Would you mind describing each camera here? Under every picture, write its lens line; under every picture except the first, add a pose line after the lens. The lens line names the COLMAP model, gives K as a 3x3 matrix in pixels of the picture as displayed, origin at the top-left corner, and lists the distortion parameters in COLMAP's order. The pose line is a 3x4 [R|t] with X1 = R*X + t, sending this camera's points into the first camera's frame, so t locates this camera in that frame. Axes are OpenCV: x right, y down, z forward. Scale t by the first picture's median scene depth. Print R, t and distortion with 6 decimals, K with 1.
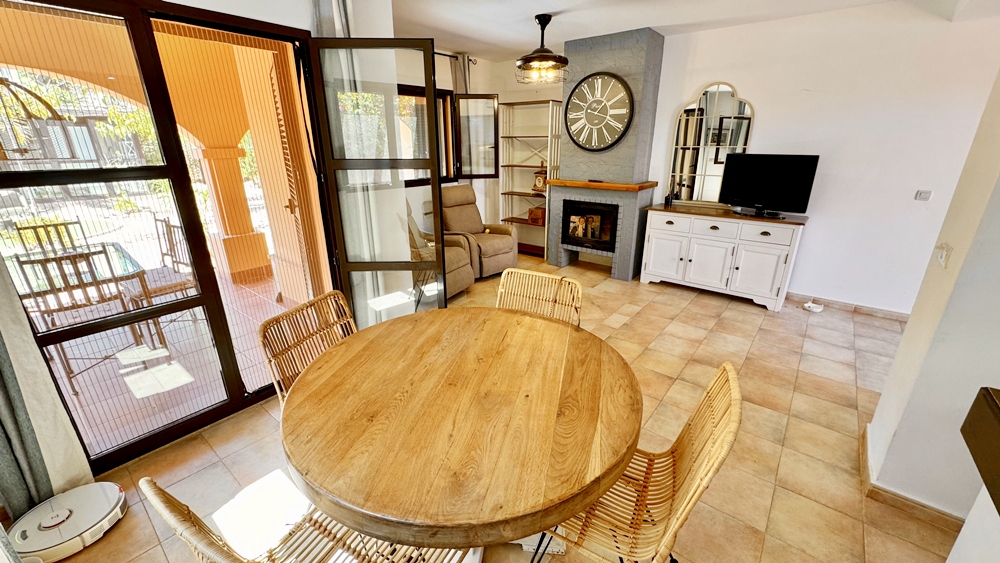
lens RADIAL K [[398.7, 0, 499.2], [0, 398.7, 281.2], [0, 0, 1]] dist [-0.002531, 0.000146]
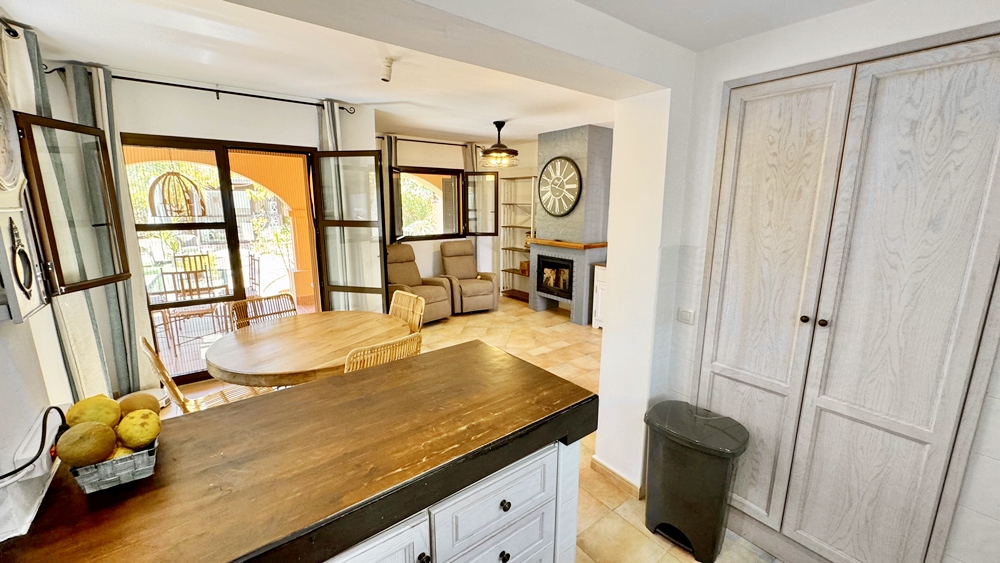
lens RADIAL K [[398.7, 0, 498.6], [0, 398.7, 280.2], [0, 0, 1]] dist [-0.002531, 0.000146]
pose [[0.969417, 0.055055, -0.239166, 0.389541], [-0.088816, 0.987161, -0.132762, 0.049806], [0.228786, 0.149943, 0.961860, -0.206830]]
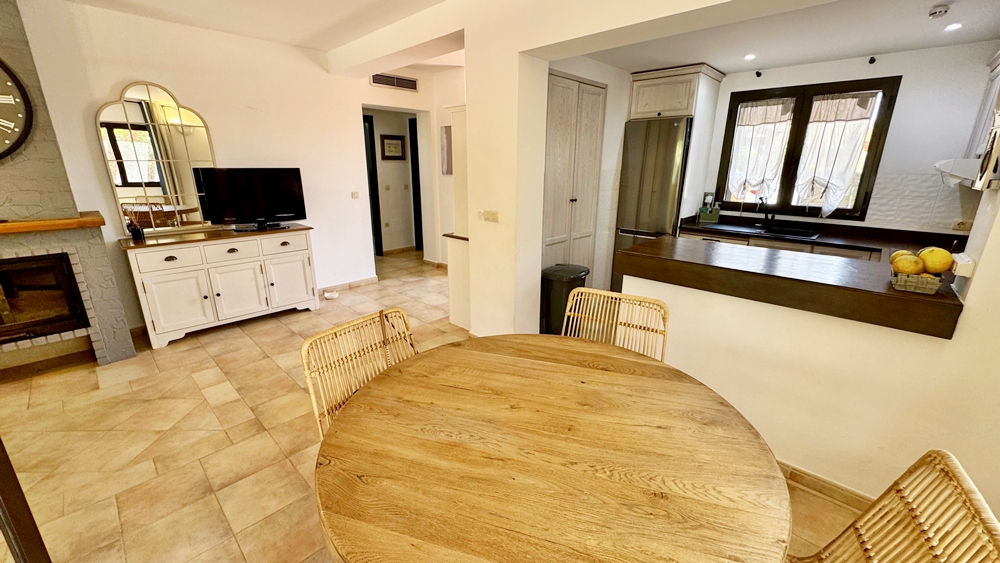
lens RADIAL K [[398.7, 0, 501.7], [0, 398.7, 281.7], [0, 0, 1]] dist [-0.002531, 0.000146]
pose [[0.073999, -0.279388, 0.957323, -0.265096], [0.325458, 0.914161, 0.241635, -0.083467], [-0.942657, 0.293687, 0.158576, 0.291798]]
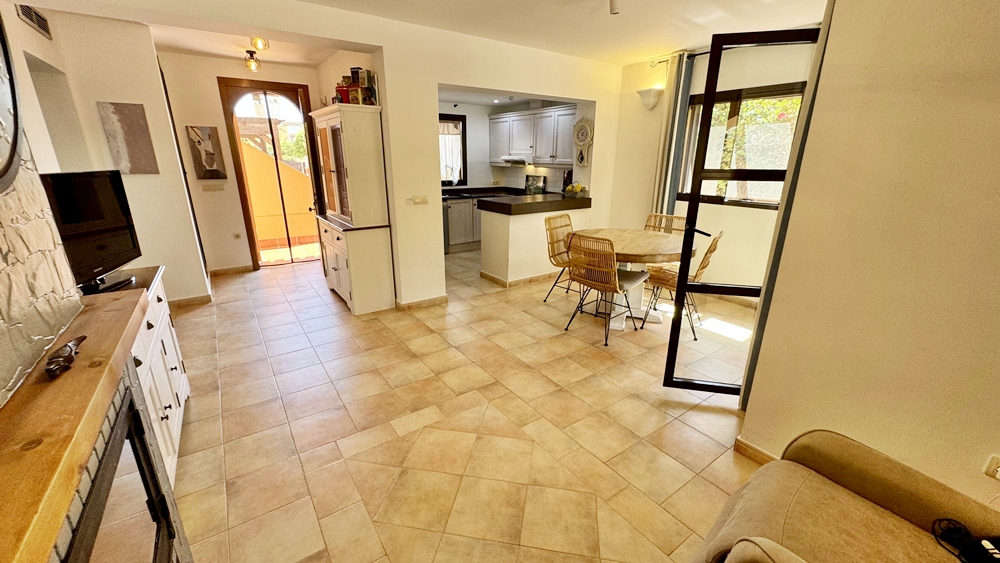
lens RADIAL K [[398.7, 0, 498.9], [0, 398.7, 281.6], [0, 0, 1]] dist [-0.002531, 0.000146]
pose [[-0.961589, -0.082612, 0.261765, 0.010026], [0.090235, 0.805496, 0.585690, -0.391236], [-0.259236, 0.586814, -0.767102, 1.145001]]
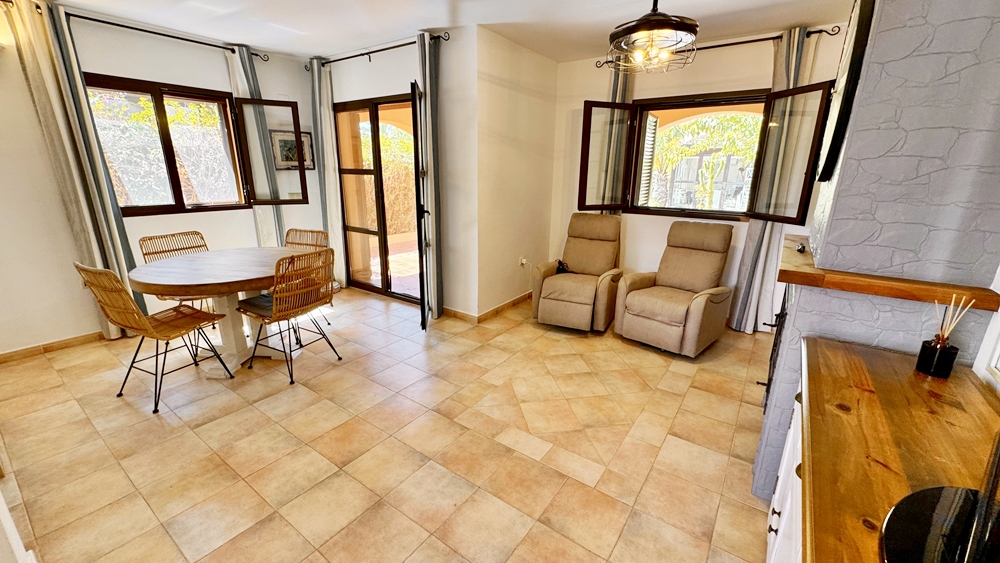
lens RADIAL K [[398.7, 0, 500.5], [0, 398.7, 280.0], [0, 0, 1]] dist [-0.002531, 0.000146]
pose [[0.067792, 0.274557, -0.959178, 0.694790], [-0.342929, 0.909227, 0.236021, -0.224221], [0.936912, 0.312929, 0.155792, 0.680516]]
